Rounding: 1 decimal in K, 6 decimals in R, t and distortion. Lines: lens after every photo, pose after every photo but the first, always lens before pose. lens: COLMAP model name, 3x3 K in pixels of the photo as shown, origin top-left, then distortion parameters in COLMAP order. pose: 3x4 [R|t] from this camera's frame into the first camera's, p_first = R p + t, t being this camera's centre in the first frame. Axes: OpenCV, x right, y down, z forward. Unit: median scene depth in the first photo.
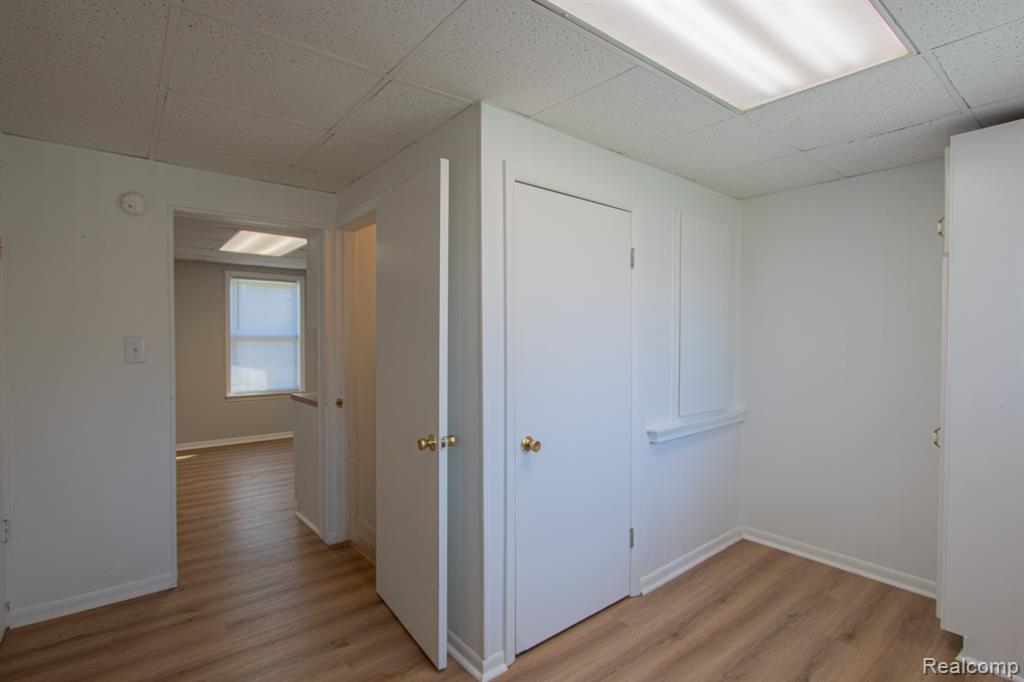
lens RADIAL K [[498.6, 0, 510.2], [0, 498.6, 342.2], [0, 0, 1]] dist [-0.005690, -0.000573]
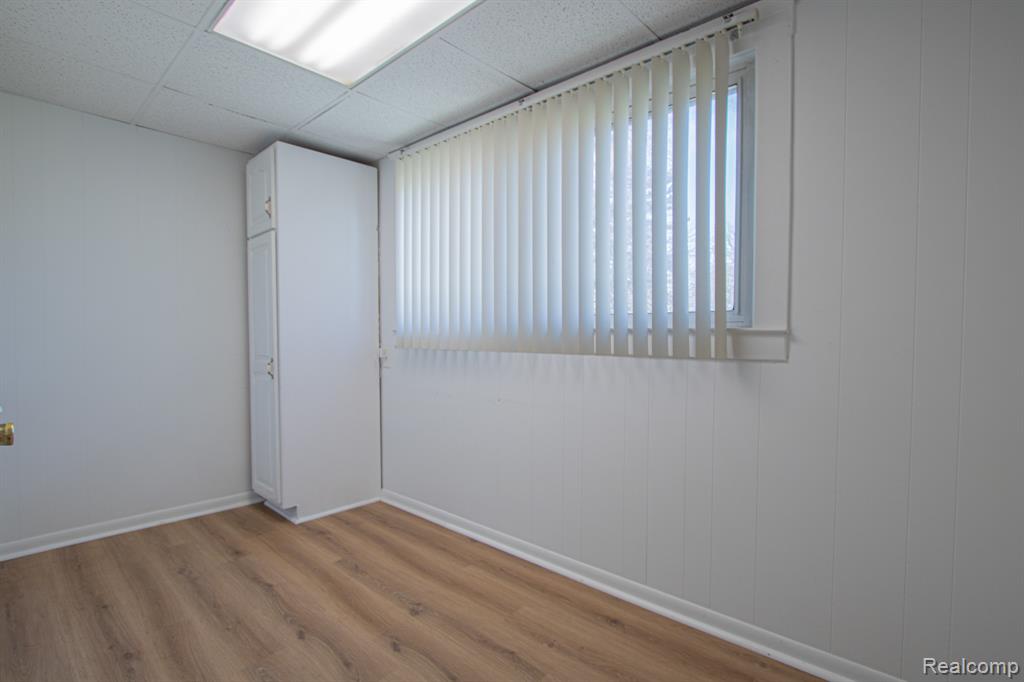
lens RADIAL K [[498.6, 0, 510.2], [0, 498.6, 338.4], [0, 0, 1]] dist [-0.005690, -0.000573]
pose [[-0.133078, -0.003236, 0.991100, -0.459409], [0.008209, 0.999957, 0.004367, 0.100237], [-0.991072, 0.008717, -0.133045, 0.485823]]
